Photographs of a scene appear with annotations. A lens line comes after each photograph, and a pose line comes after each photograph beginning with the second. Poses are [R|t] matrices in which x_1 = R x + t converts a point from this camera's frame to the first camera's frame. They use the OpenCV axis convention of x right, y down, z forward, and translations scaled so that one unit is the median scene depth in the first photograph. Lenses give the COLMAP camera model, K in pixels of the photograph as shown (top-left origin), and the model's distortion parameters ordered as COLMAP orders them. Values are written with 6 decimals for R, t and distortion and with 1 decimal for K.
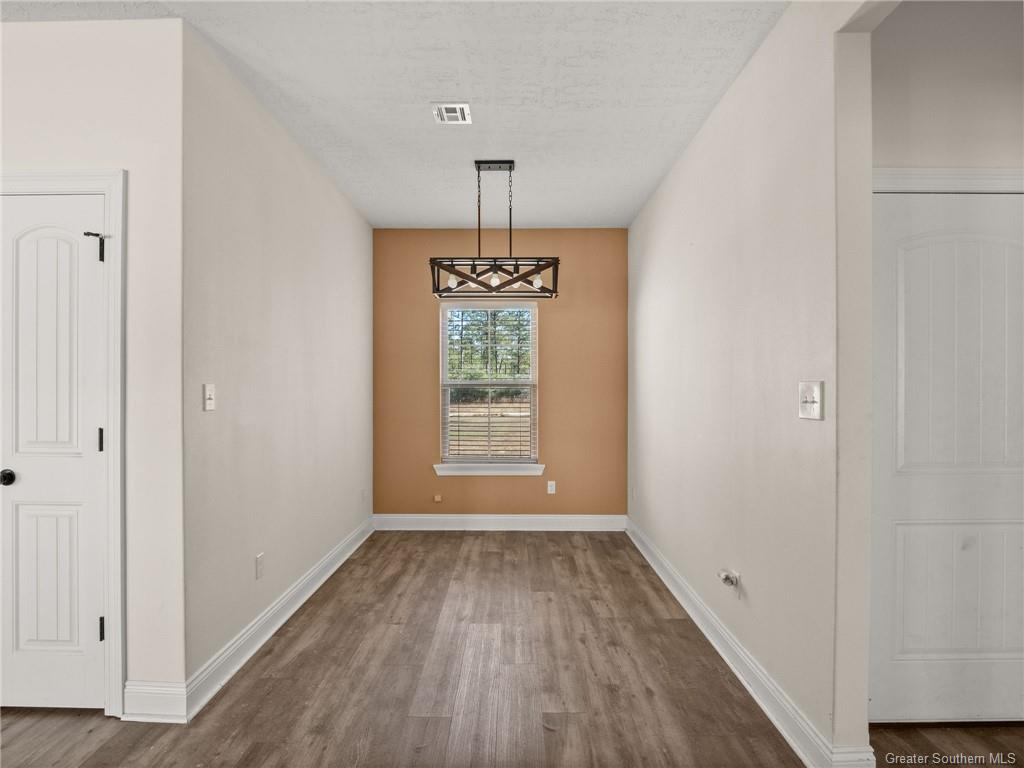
lens RADIAL K [[498.5, 0, 511.0], [0, 498.5, 385.9], [0, 0, 1]] dist [-0.022898, 0.003468]
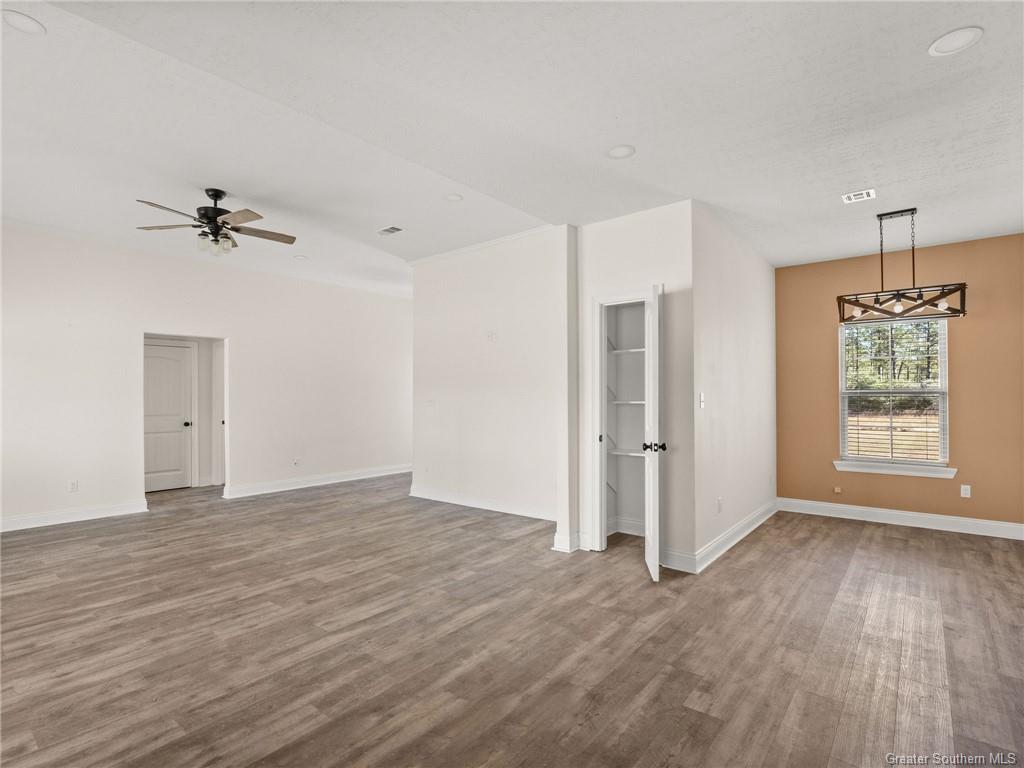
lens RADIAL K [[498.5, 0, 512.5], [0, 498.5, 392.8], [0, 0, 1]] dist [-0.022898, 0.003468]
pose [[0.772444, -0.006684, -0.635048, 0.001477], [0.003766, 0.999975, -0.005944, 0.001220], [0.635072, 0.002200, 0.772450, -0.523121]]
